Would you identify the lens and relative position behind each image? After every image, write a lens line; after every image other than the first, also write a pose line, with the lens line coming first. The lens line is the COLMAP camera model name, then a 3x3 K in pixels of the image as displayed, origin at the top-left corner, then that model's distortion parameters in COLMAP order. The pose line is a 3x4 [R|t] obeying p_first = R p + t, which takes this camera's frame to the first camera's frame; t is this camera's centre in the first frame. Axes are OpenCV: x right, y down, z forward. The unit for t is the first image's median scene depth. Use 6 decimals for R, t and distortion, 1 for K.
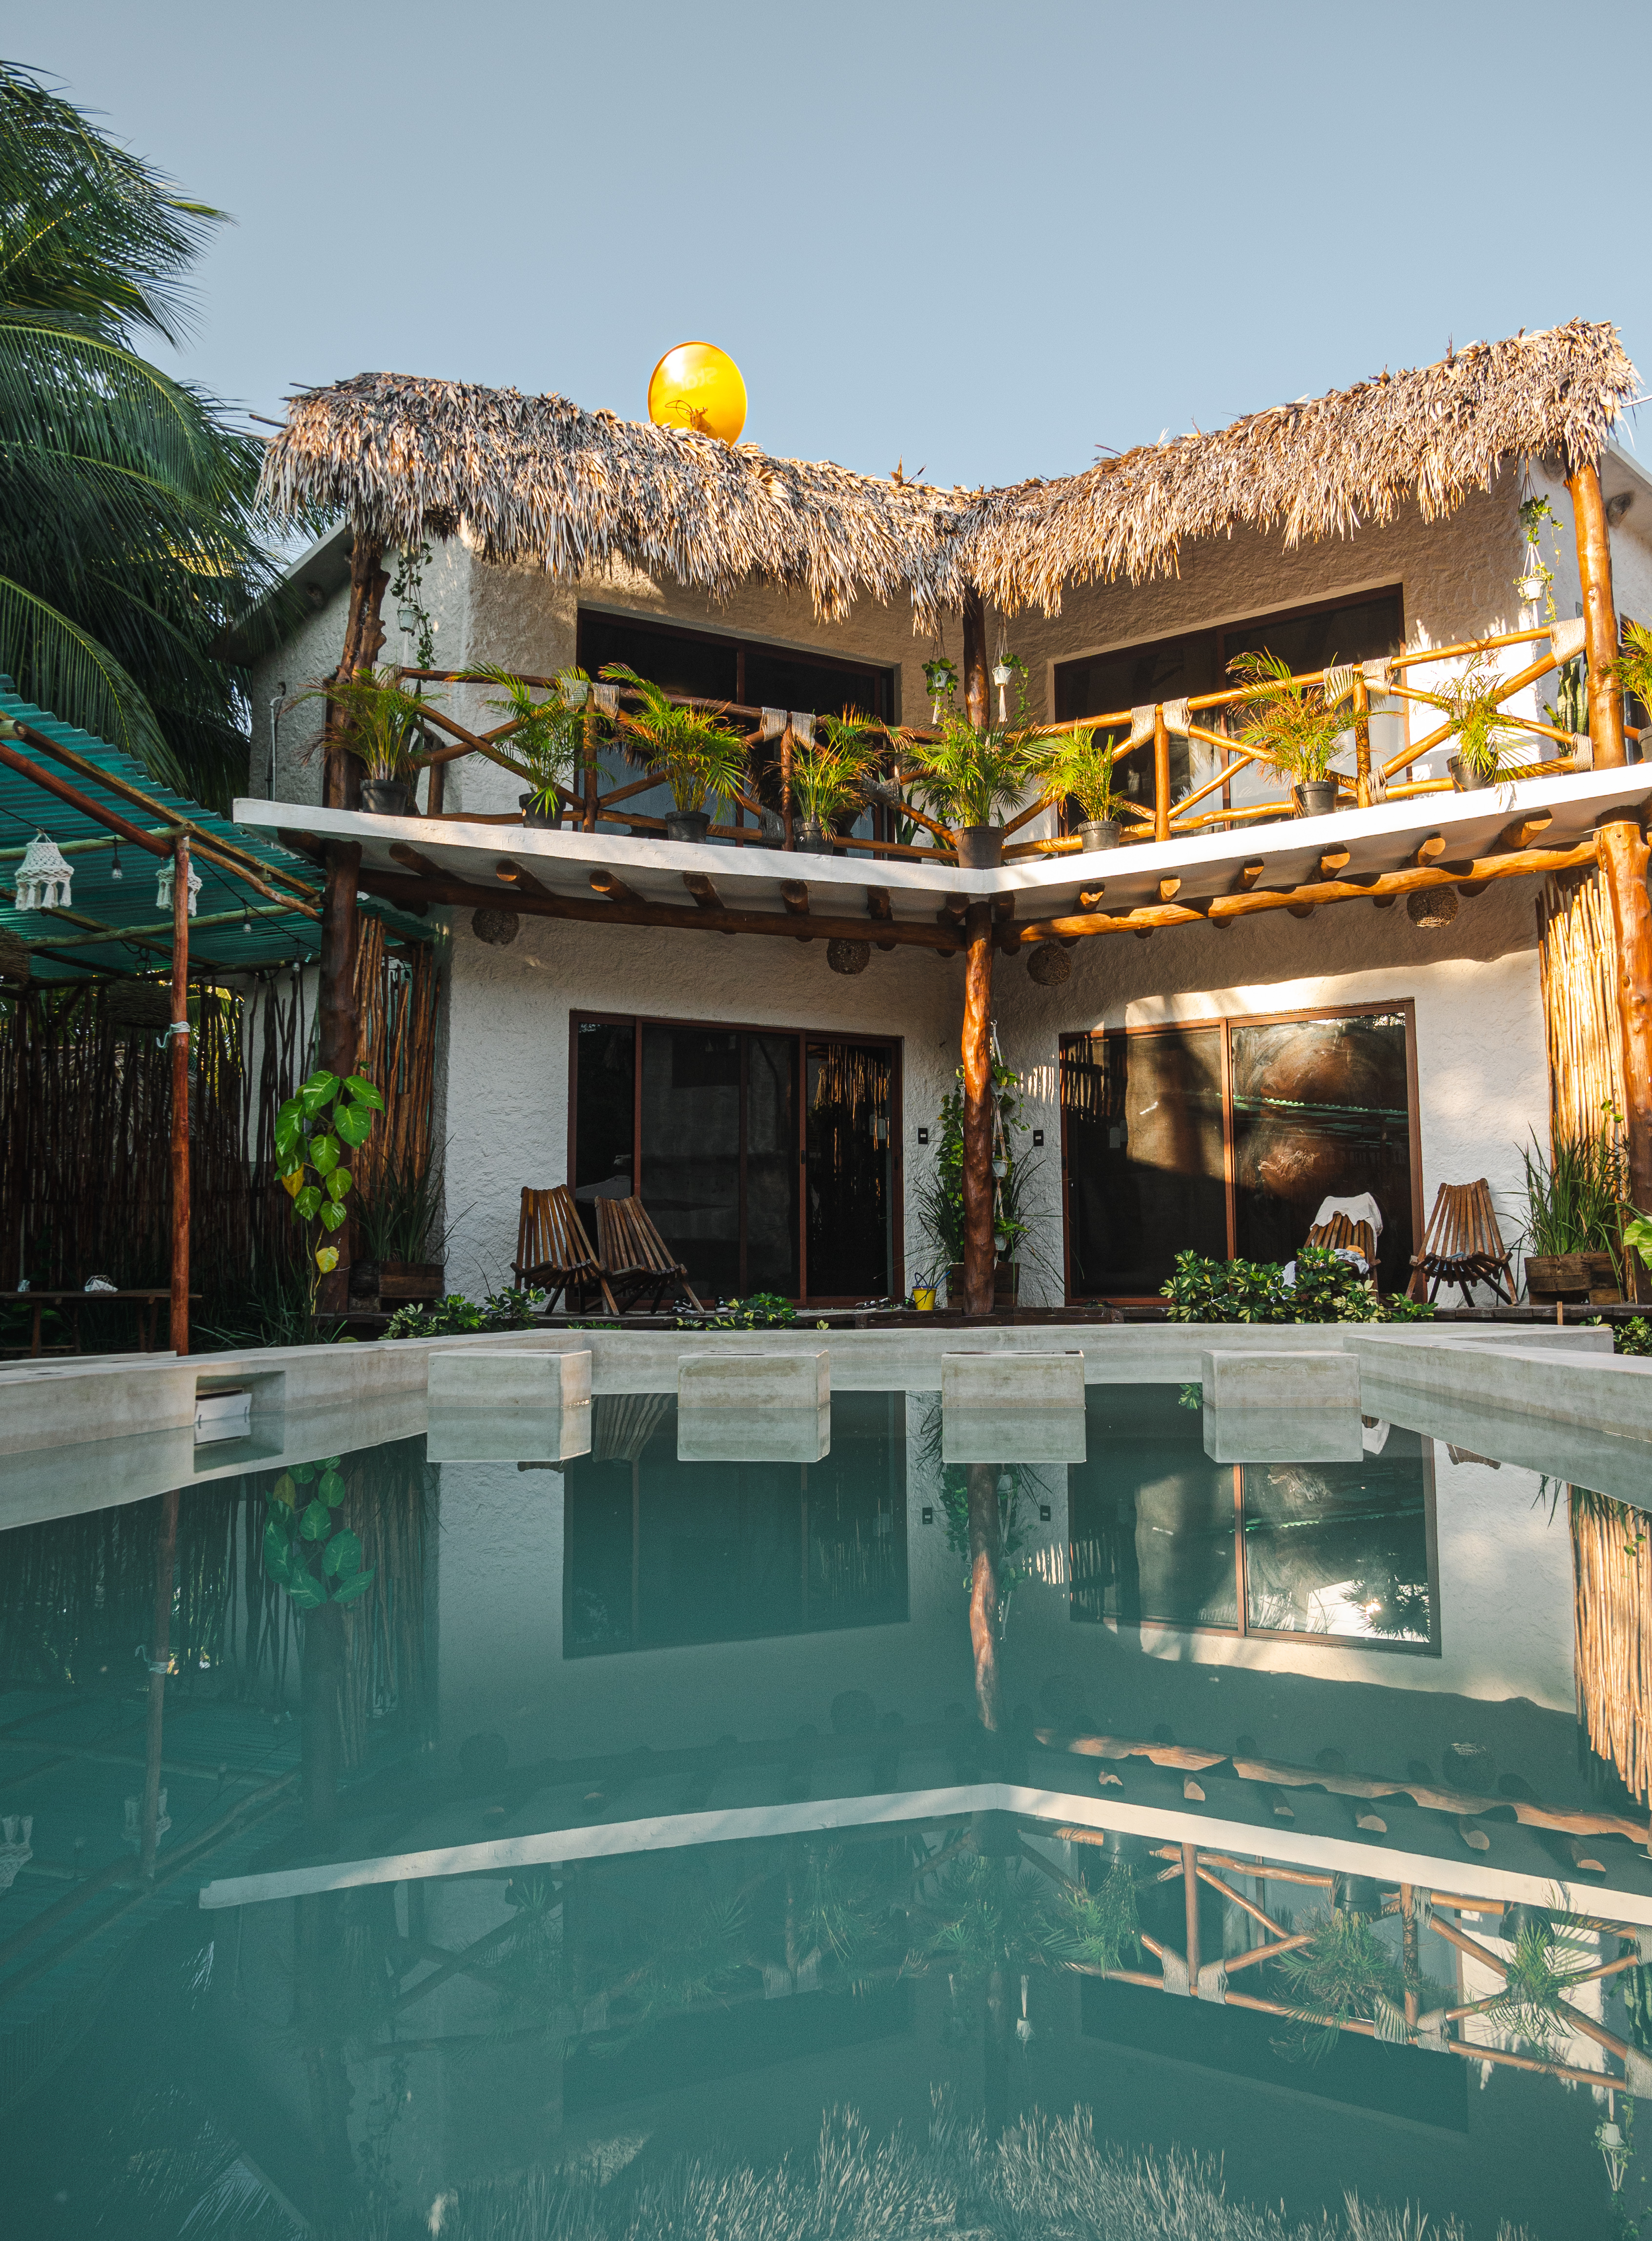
lens RADIAL K [[1586.9, 0, 826.0], [0, 1586.9, 1120.5], [0, 0, 1]] dist [-0.059445, 0.038321]
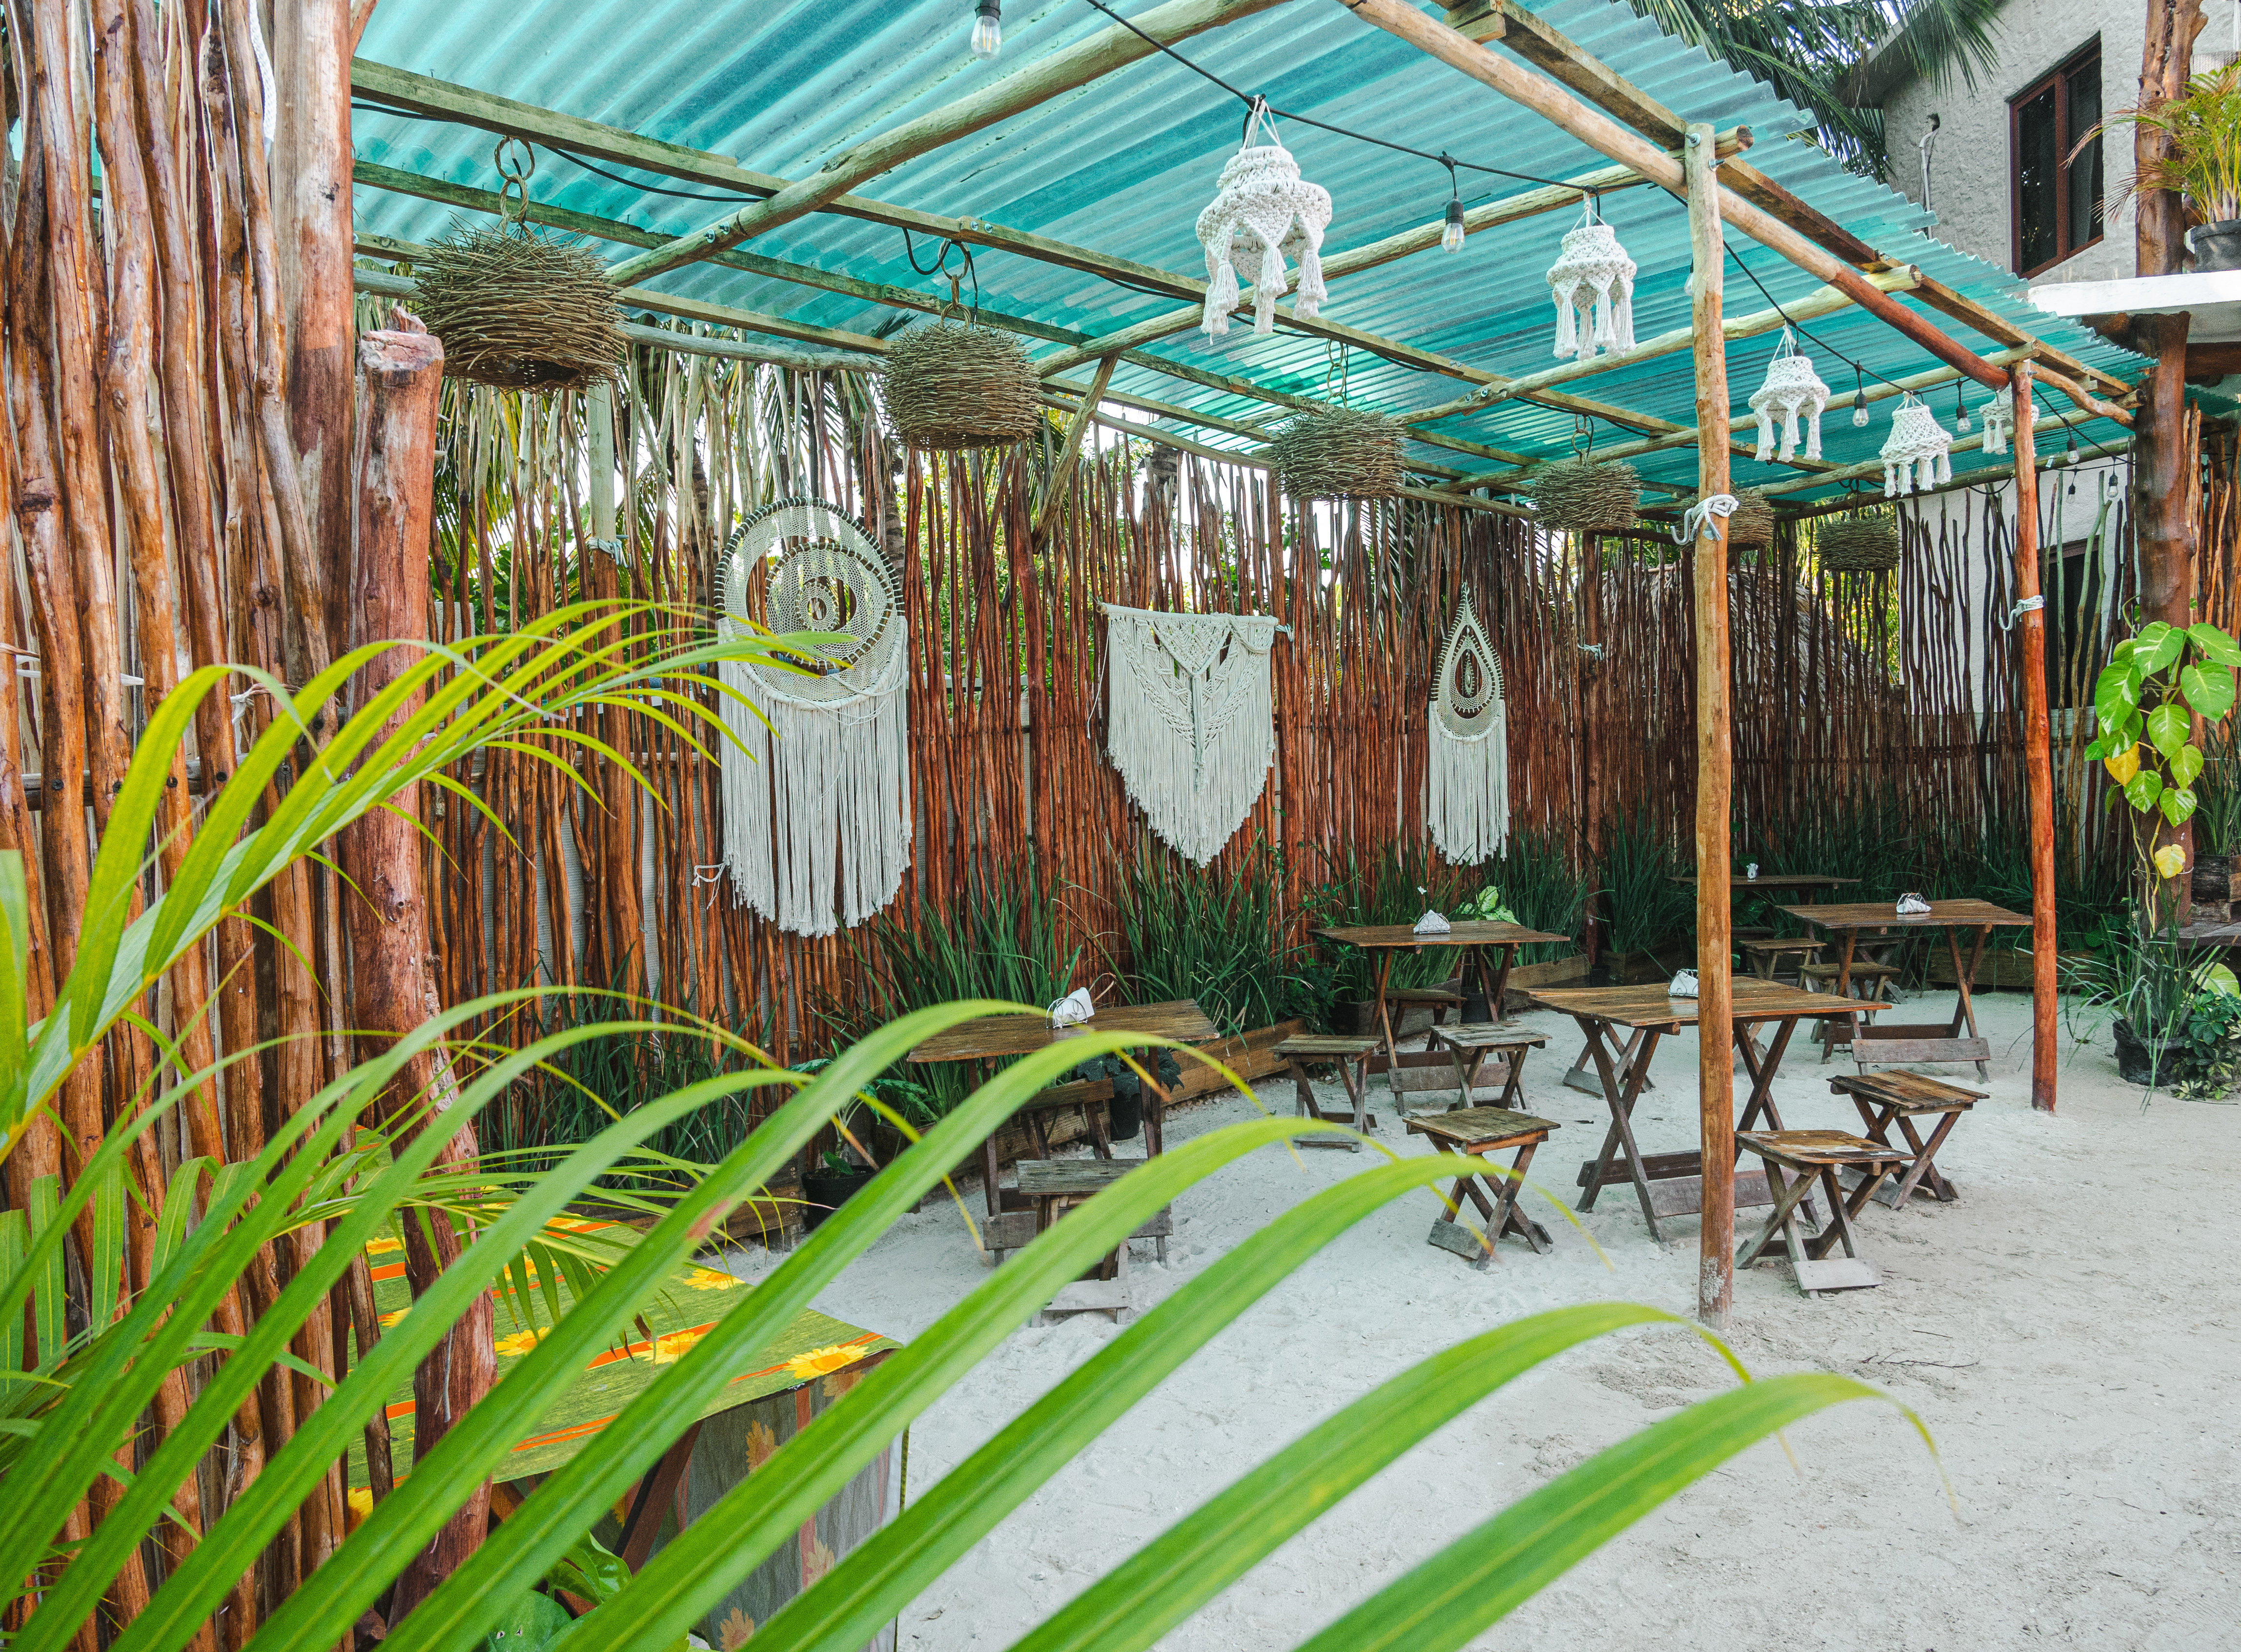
lens RADIAL K [[1586.9, 0, 1120.5], [0, 1586.9, 826.0], [0, 0, 1]] dist [-0.059445, 0.038321]
pose [[0.766321, 0.009029, -0.642395, -0.214418], [0.093466, 0.987696, 0.125379, -0.076018], [0.635623, -0.156123, 0.756048, 0.070468]]
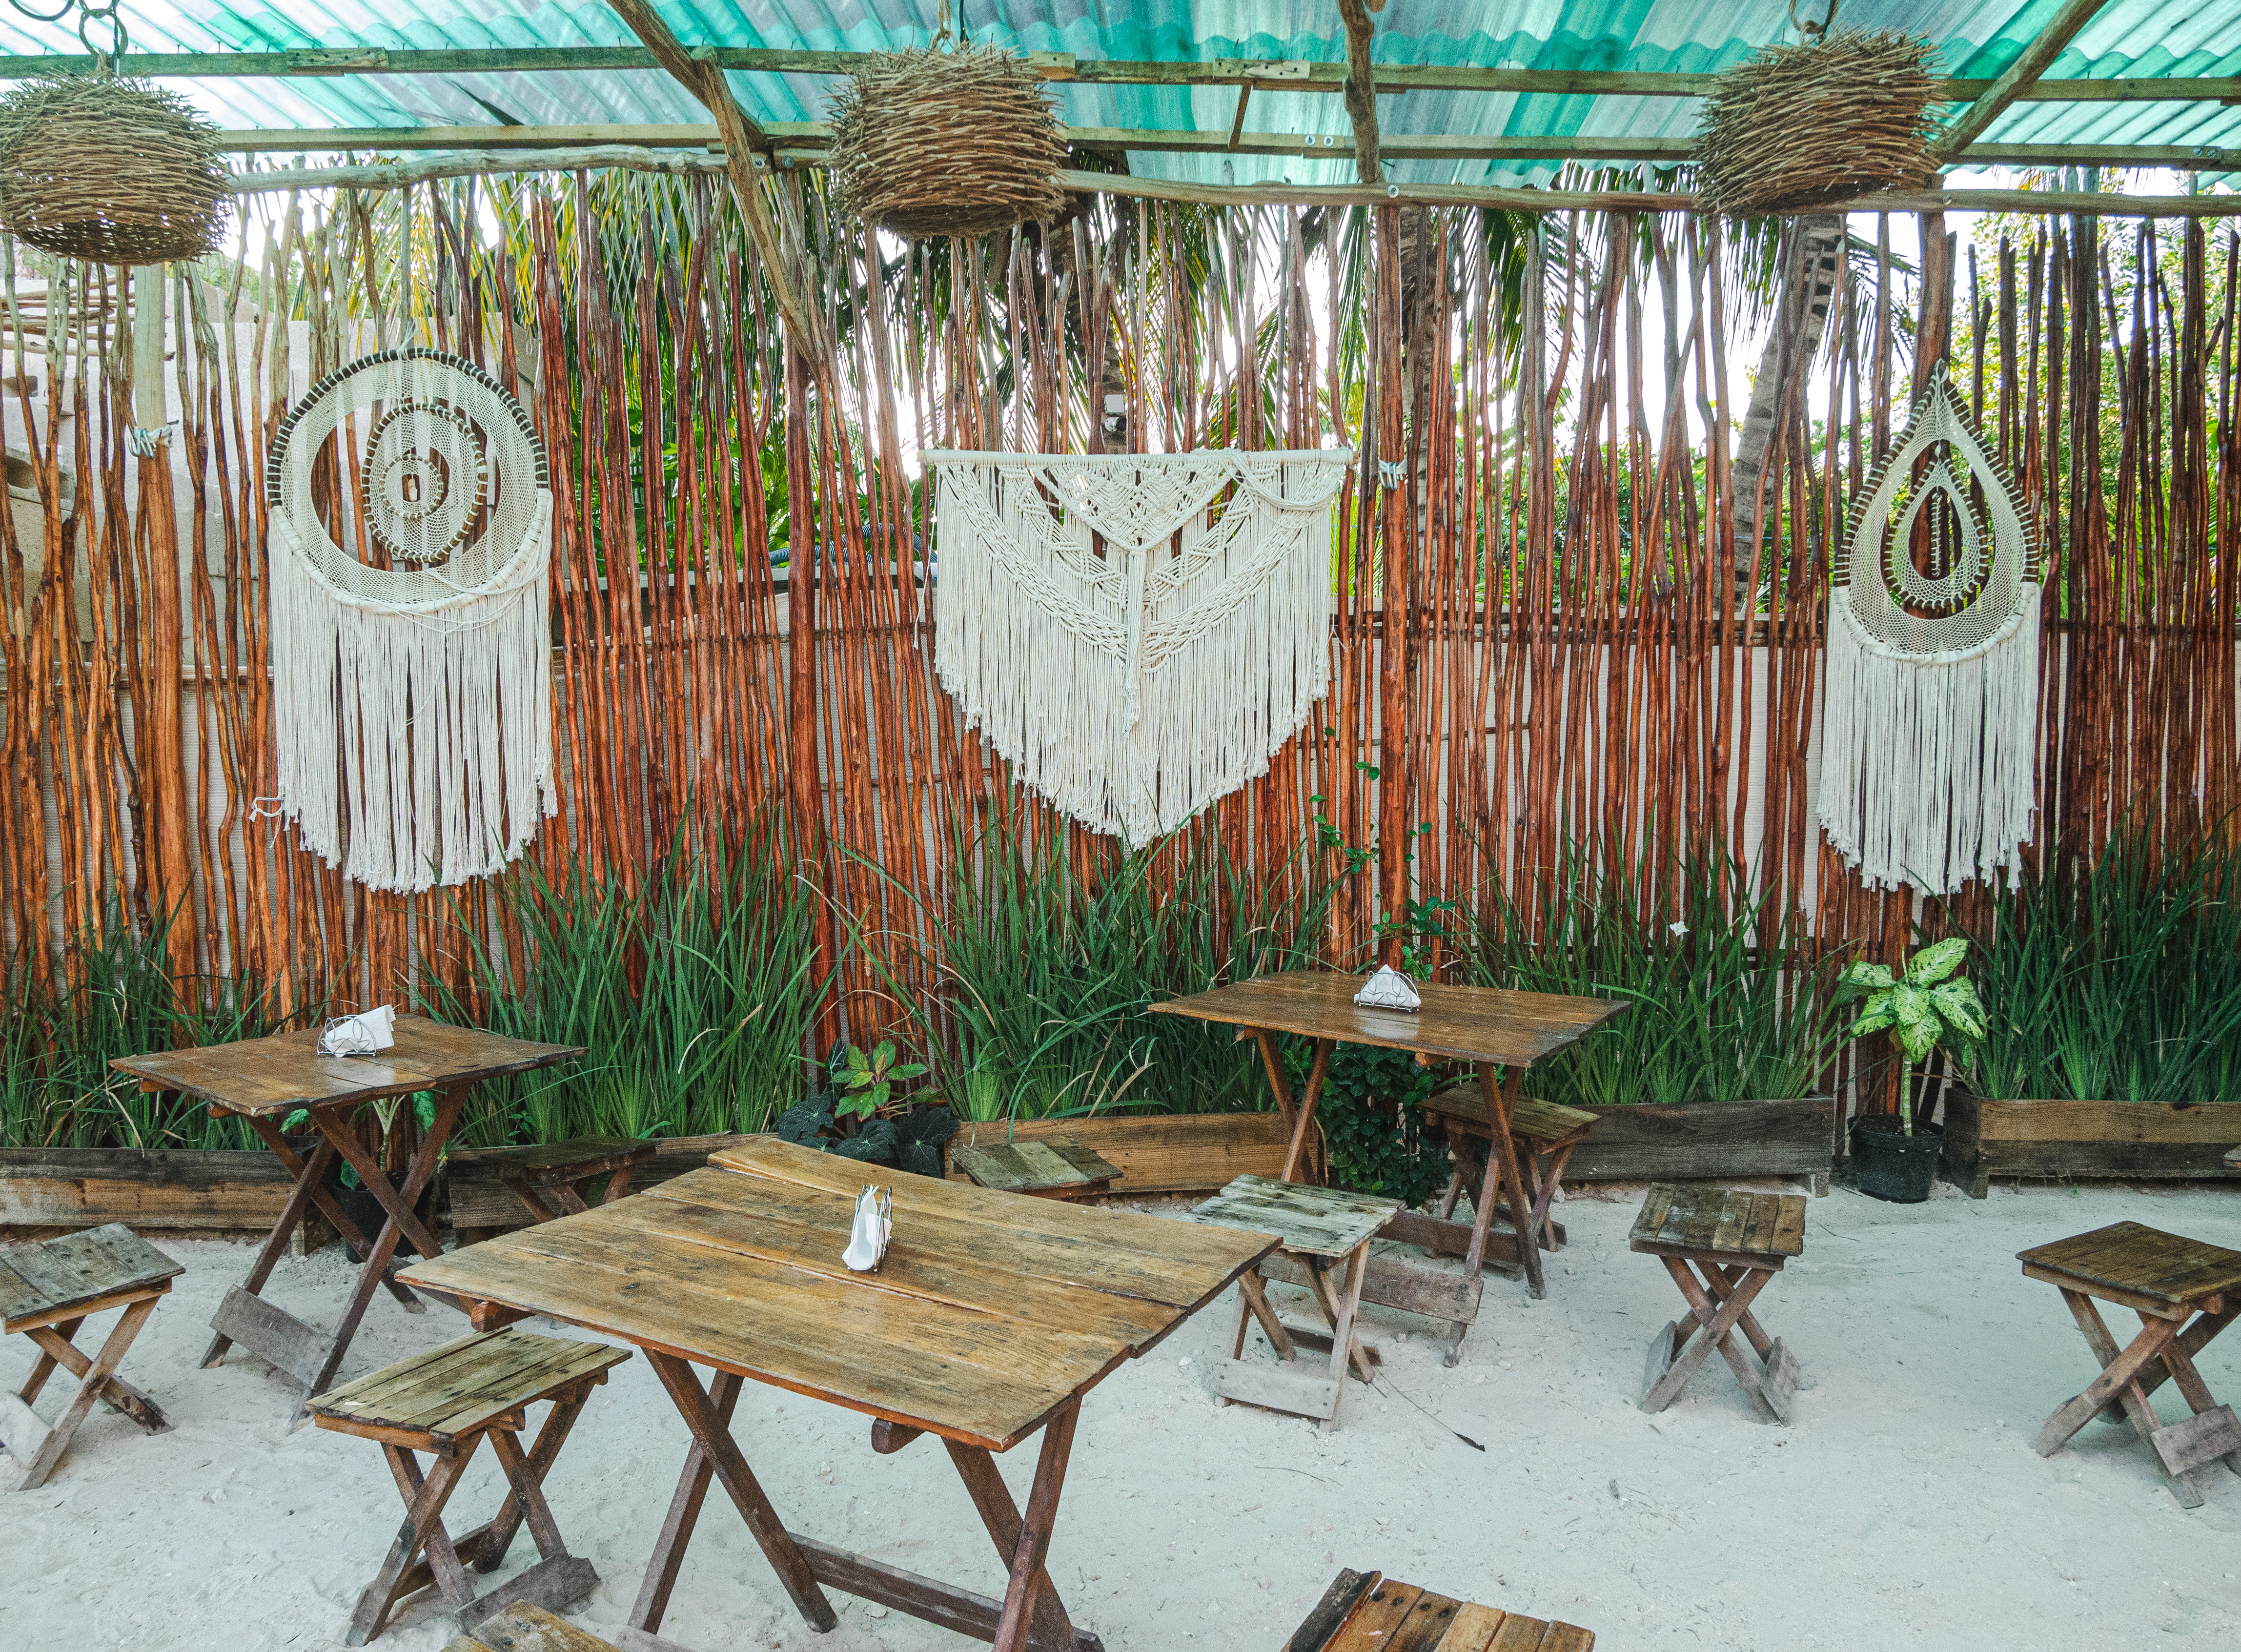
lens RADIAL K [[1586.9, 0, 1120.5], [0, 1586.9, 826.0], [0, 0, 1]] dist [-0.059445, 0.038321]
pose [[0.087809, 0.079816, -0.992934, -0.188304], [0.111186, 0.989771, 0.089395, -0.010258], [0.989913, -0.118250, 0.078037, 0.619829]]
